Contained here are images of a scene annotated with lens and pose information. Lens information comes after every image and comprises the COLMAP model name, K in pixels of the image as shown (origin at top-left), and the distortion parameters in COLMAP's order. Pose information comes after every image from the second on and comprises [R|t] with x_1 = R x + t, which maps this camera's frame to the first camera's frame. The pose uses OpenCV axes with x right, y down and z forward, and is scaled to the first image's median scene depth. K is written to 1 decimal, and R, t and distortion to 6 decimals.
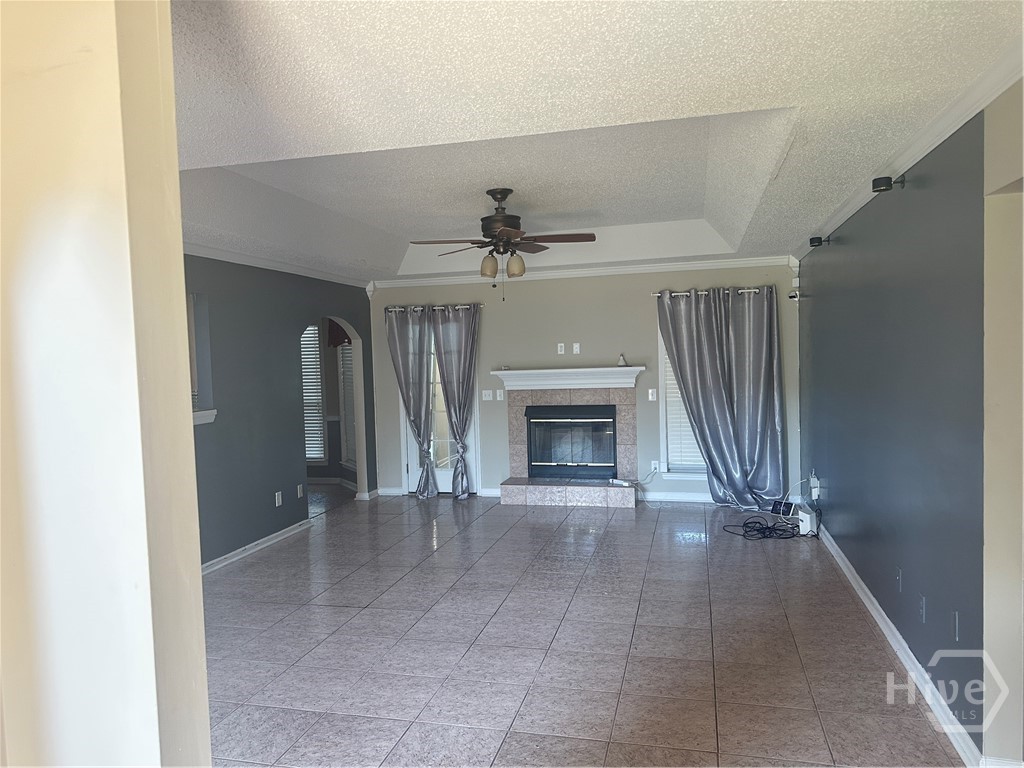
lens RADIAL K [[720.2, 0, 511.2], [0, 720.2, 388.5], [0, 0, 1]] dist [0.141288, -0.242016]
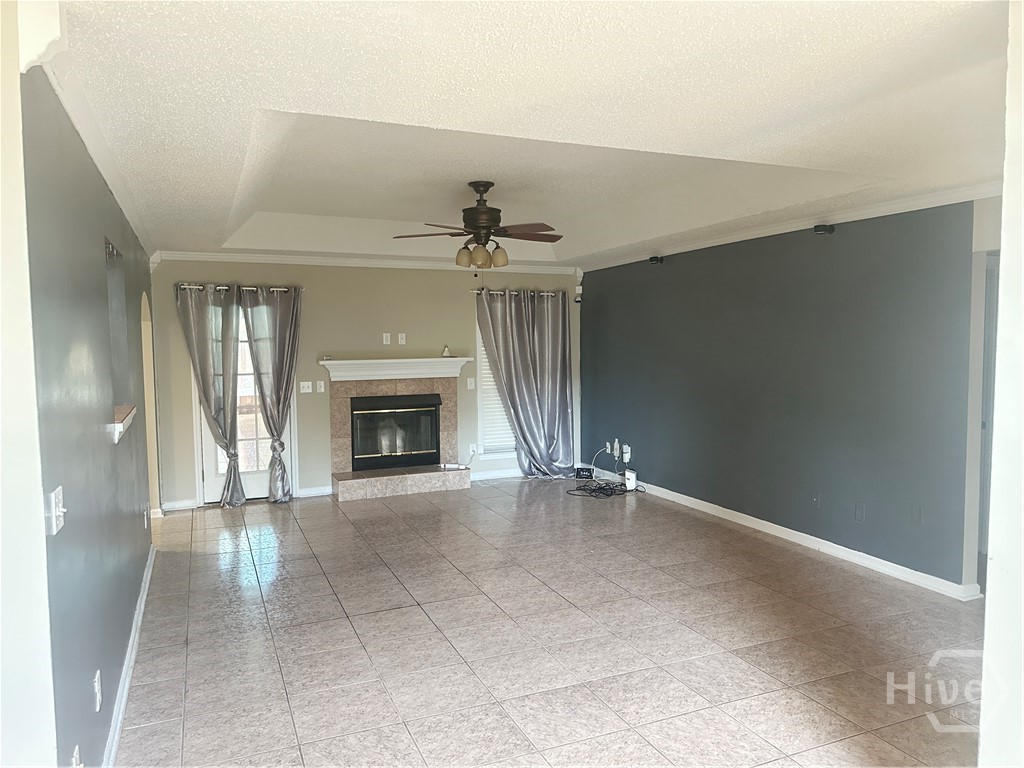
lens RADIAL K [[720.2, 0, 511.2], [0, 720.2, 388.5], [0, 0, 1]] dist [0.141288, -0.242016]
pose [[0.789105, -0.017543, 0.614008, -0.416947], [0.015426, 0.999843, 0.008742, 0.007458], [-0.614065, 0.002573, 0.789251, 0.107954]]
